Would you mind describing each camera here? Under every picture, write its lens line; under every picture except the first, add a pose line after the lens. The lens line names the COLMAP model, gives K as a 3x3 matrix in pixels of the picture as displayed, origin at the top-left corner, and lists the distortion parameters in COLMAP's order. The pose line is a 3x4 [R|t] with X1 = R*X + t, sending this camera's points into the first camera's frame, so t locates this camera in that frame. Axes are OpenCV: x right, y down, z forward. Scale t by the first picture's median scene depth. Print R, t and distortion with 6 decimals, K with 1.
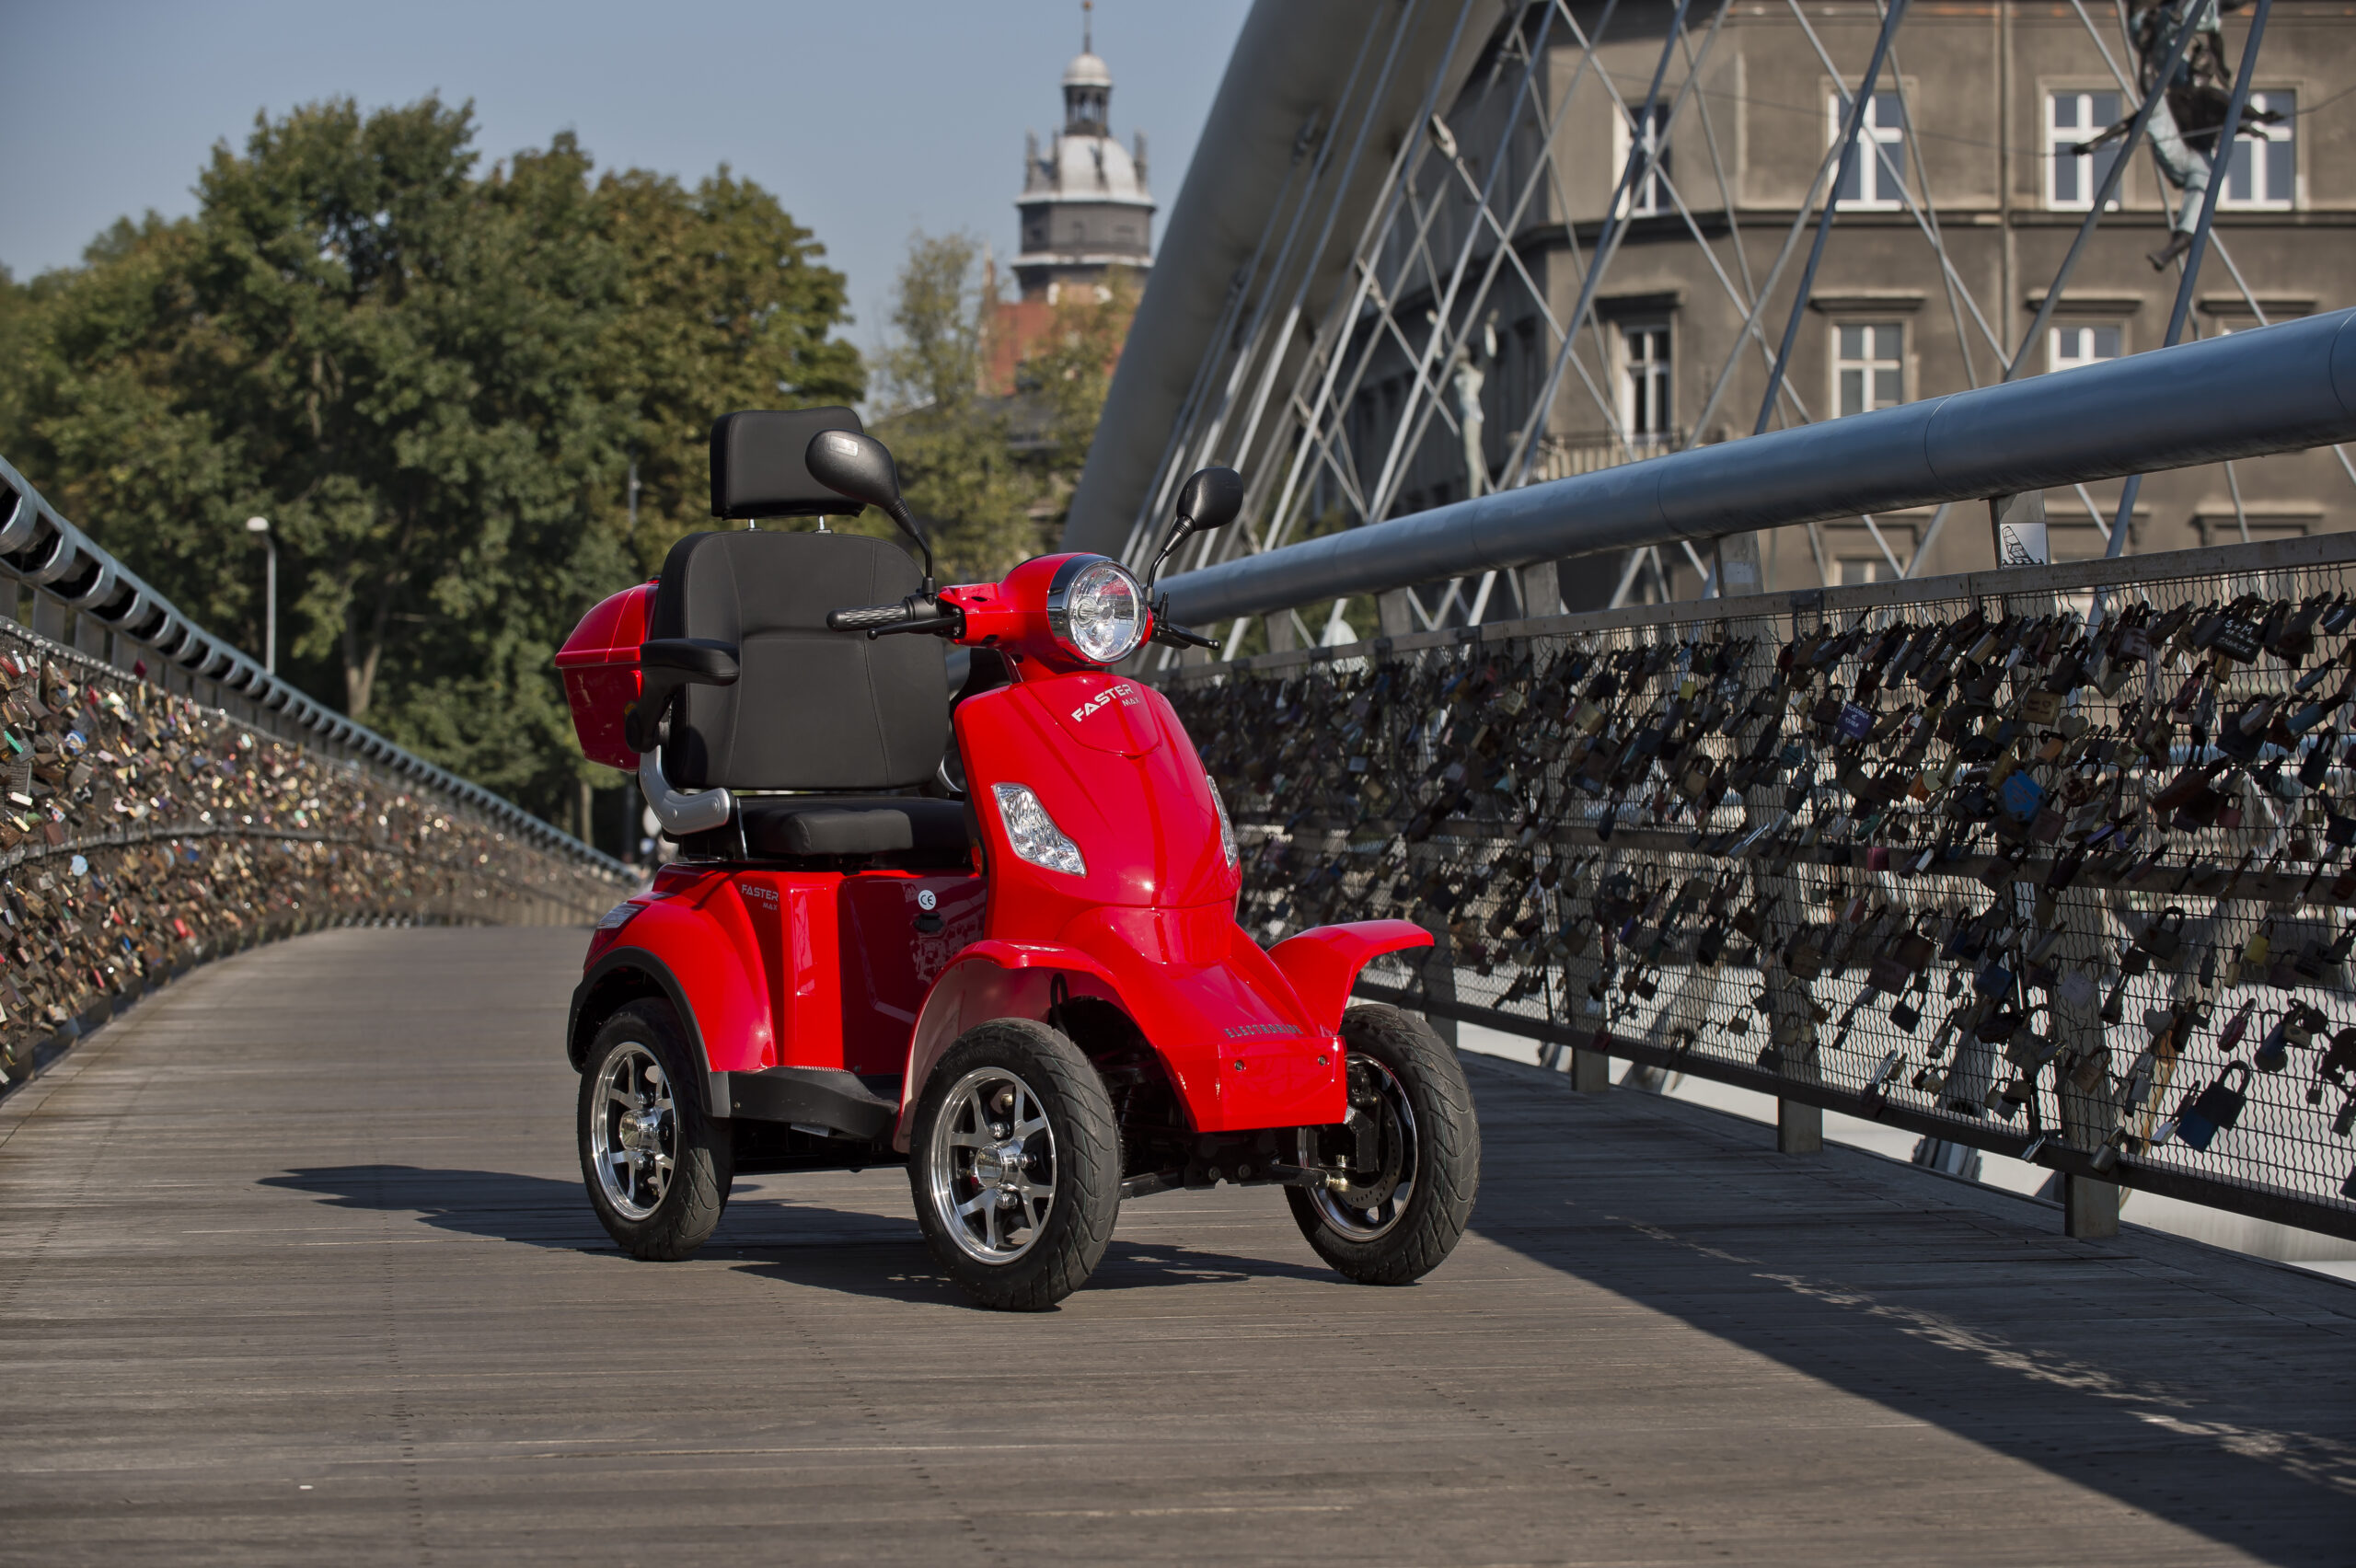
lens RADIAL K [[6558.1, 0, 1175.7], [0, 6558.1, 793.3], [0, 0, 1]] dist [-0.154780, 0.000000]
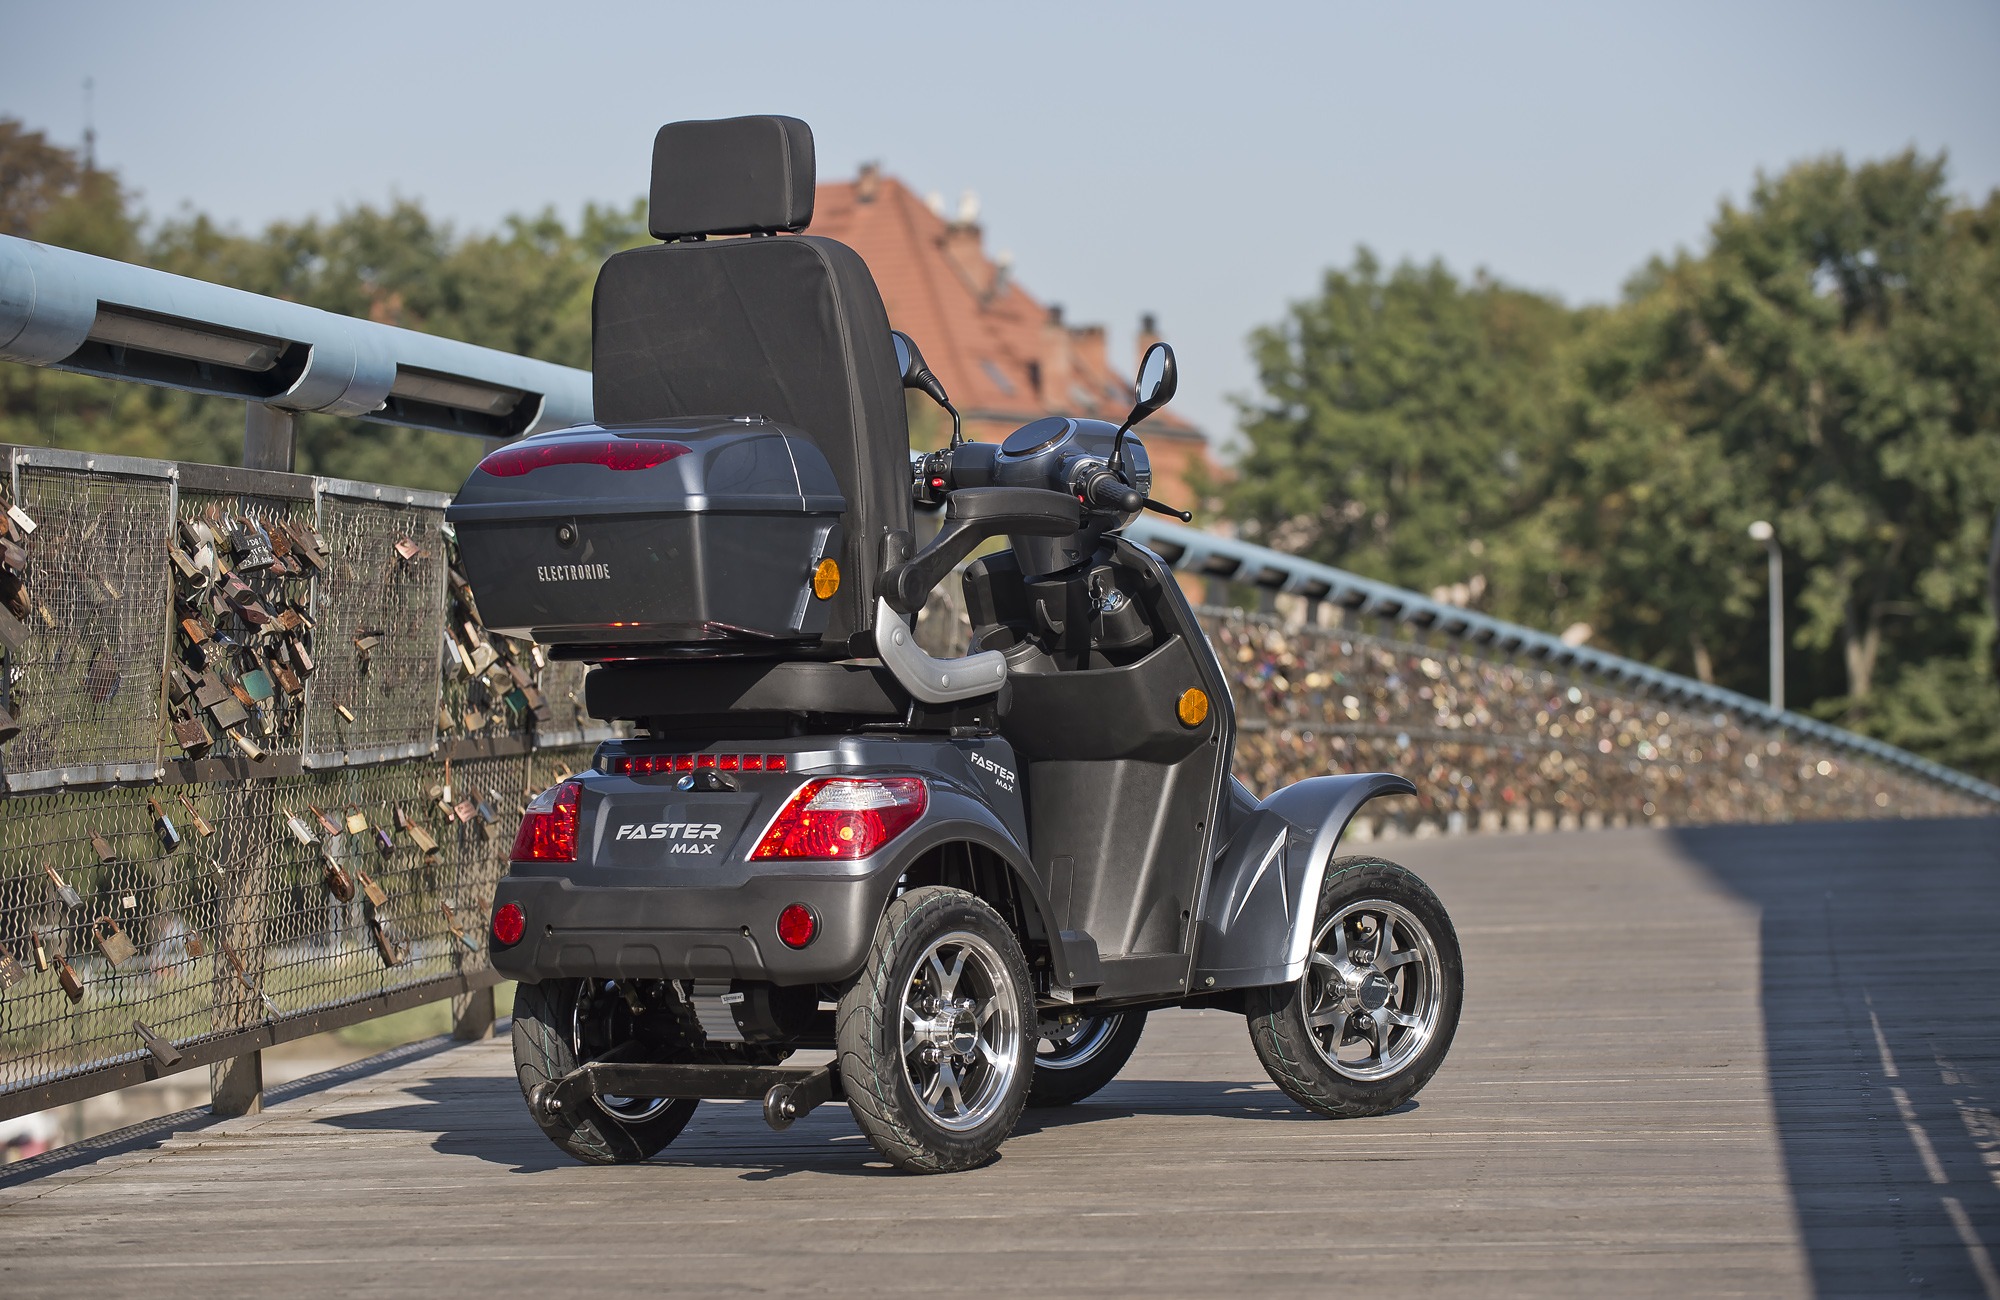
lens RADIAL K [[6360.6, 0, 1000.6], [0, 6360.6, 650.9], [0, 0, 1]] dist [-0.021411, 0.000000]
pose [[0.963455, -0.026496, -0.266558, 0.026368], [0.021158, 0.999514, -0.022878, 0.002618], [0.267035, 0.016402, 0.963547, -0.106043]]
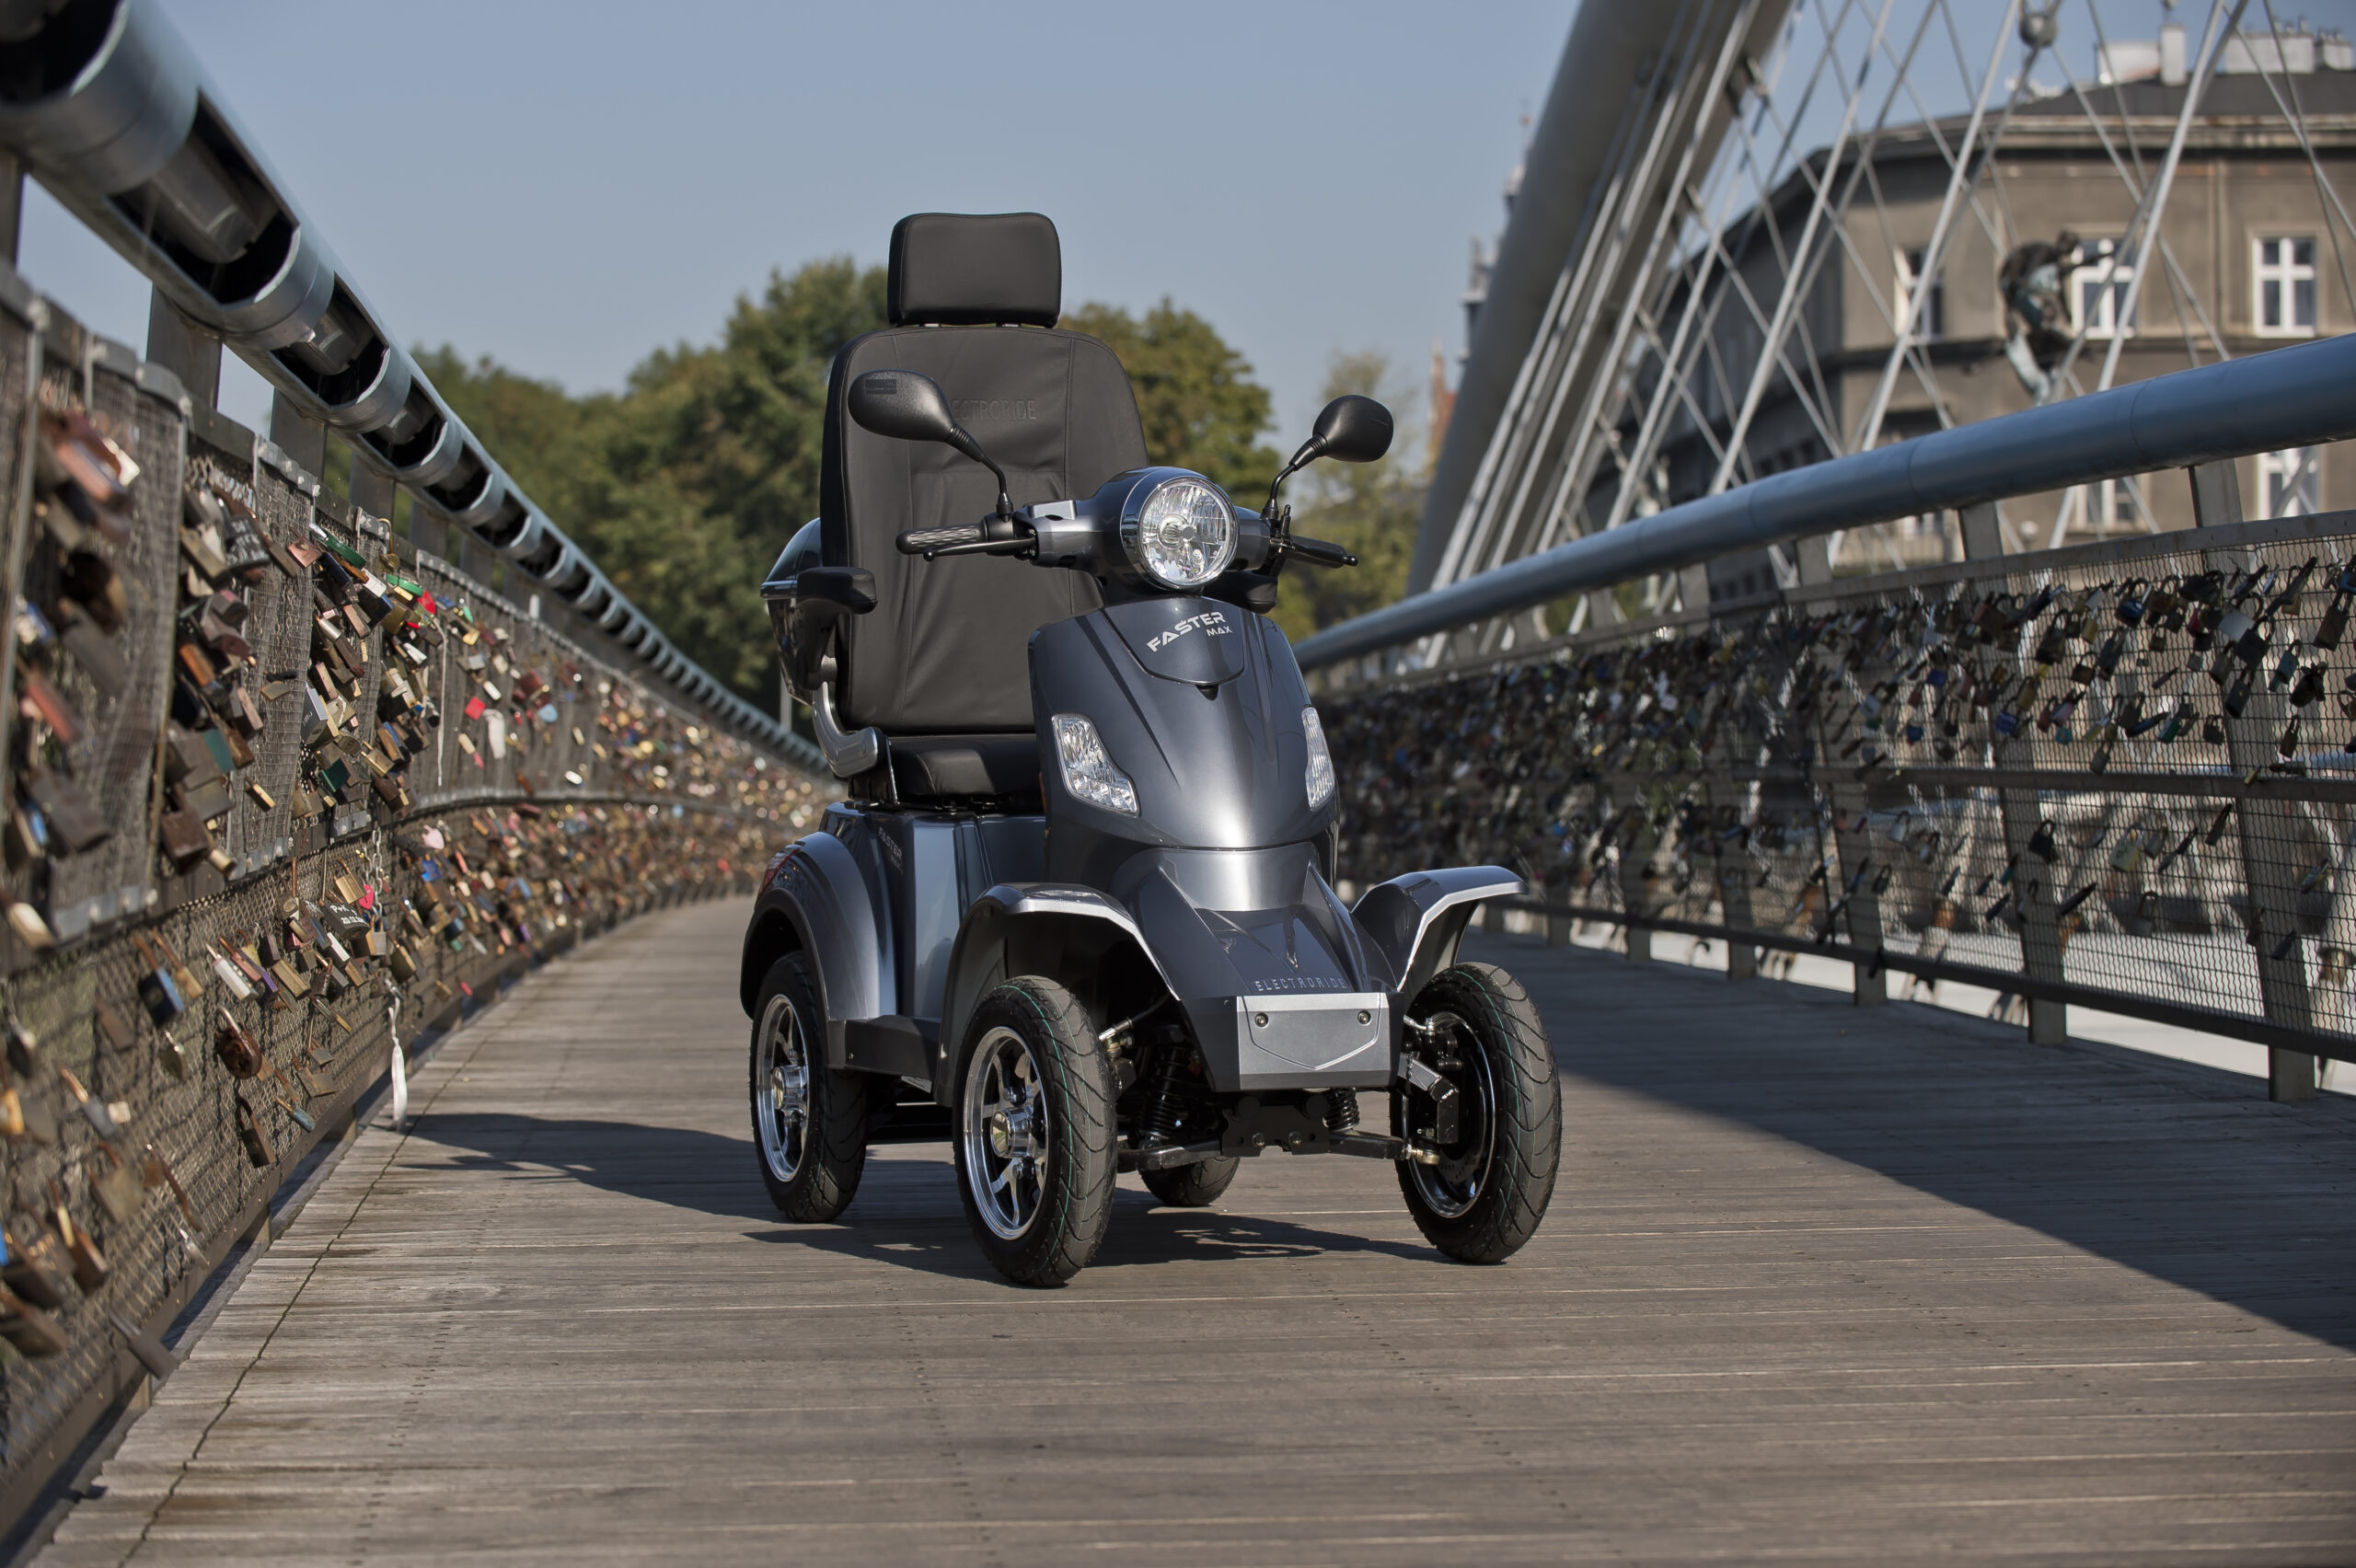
lens RADIAL K [[5880.3, 0, 1179.7], [0, 5880.3, 778.3], [0, 0, 1]] dist [-0.114128, 0.000000]
pose [[0.997460, -0.004950, -0.071058, 0.012493], [0.004249, 0.999941, -0.010021, 0.001977], [0.071103, 0.009694, 0.997422, -0.085748]]
